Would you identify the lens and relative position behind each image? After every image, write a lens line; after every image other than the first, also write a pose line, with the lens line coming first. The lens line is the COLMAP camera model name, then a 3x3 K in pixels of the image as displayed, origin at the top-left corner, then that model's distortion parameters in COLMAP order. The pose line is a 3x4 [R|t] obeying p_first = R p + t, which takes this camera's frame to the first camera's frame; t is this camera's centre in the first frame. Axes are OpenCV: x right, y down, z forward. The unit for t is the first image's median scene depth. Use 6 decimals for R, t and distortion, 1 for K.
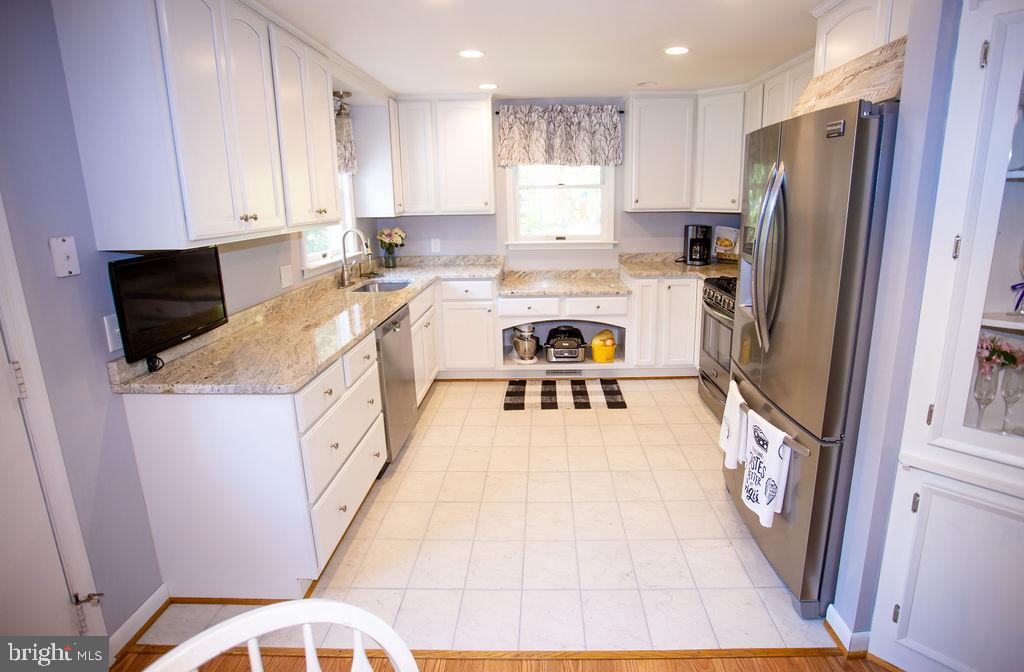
lens RADIAL K [[520.5, 0, 533.3], [0, 520.5, 314.7], [0, 0, 1]] dist [-0.070482, 0.027296]
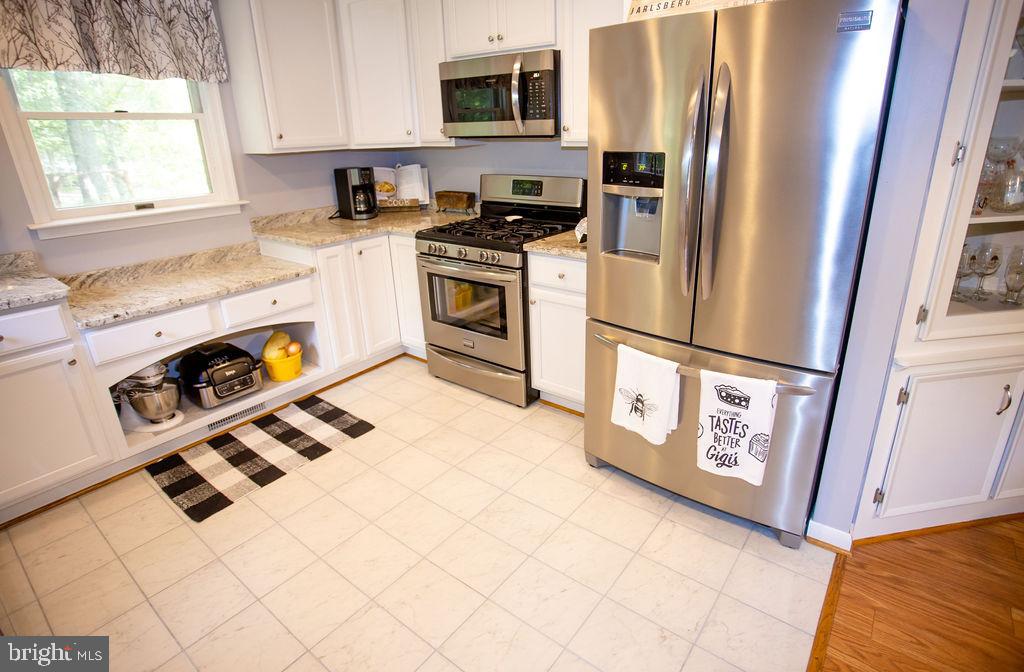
lens RADIAL K [[520.5, 0, 533.3], [0, 520.5, 314.7], [0, 0, 1]] dist [-0.070482, 0.027296]
pose [[0.583236, -0.266292, 0.767414, -0.175408], [0.192191, 0.963153, 0.188147, -0.055292], [-0.789239, 0.037756, 0.612924, 0.332040]]
